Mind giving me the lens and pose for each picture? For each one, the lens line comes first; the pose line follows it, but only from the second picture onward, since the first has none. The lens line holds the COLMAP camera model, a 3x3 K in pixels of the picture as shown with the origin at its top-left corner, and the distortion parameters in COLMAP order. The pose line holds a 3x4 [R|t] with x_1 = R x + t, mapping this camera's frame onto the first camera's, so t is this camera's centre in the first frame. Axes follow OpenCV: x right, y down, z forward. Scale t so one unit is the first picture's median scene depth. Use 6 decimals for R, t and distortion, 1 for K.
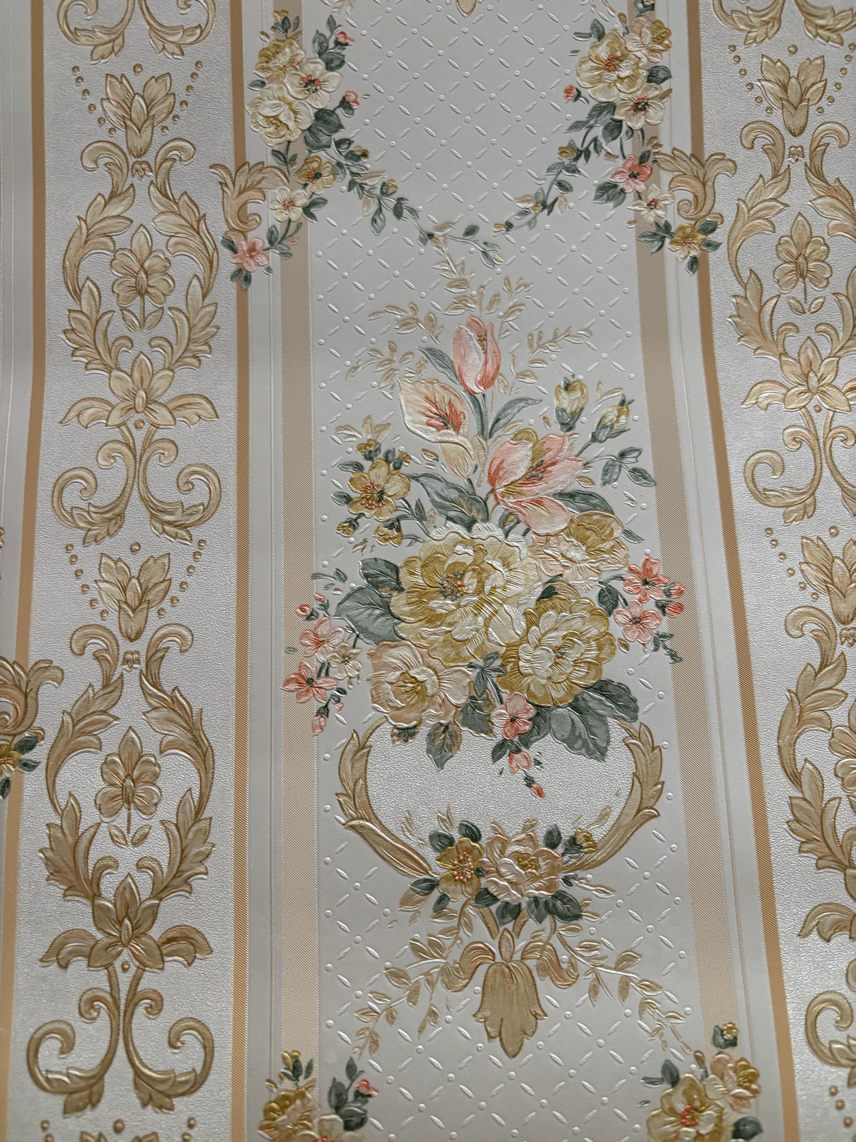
lens RADIAL K [[880.1, 0, 428.0], [0, 880.1, 571.0], [0, 0, 1]] dist [0.037976, -0.061569]
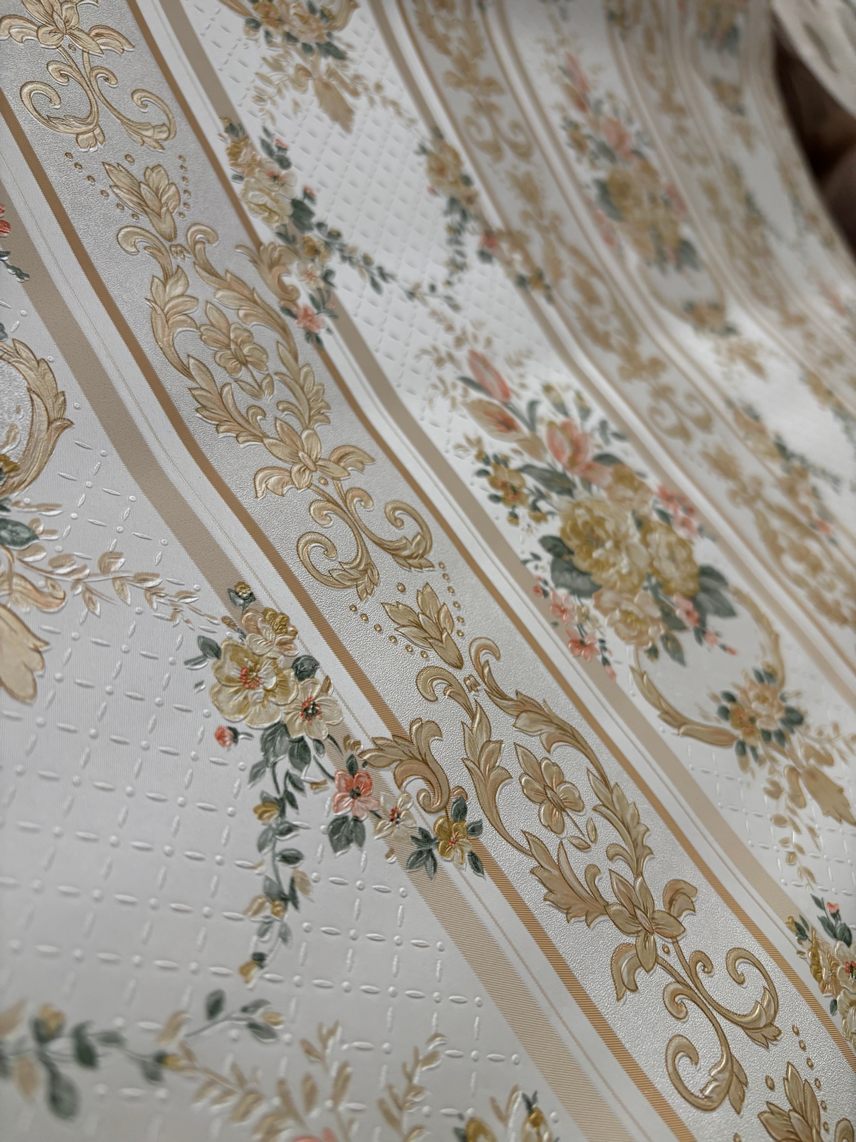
lens RADIAL K [[866.5, 0, 428.0], [0, 866.5, 571.0], [0, 0, 1]] dist [-0.010991, -0.000399]
pose [[0.661242, -0.284269, 0.694227, -0.975411], [0.446312, 0.892898, -0.059487, 0.025638], [-0.602963, 0.349177, 0.717294, 0.330833]]
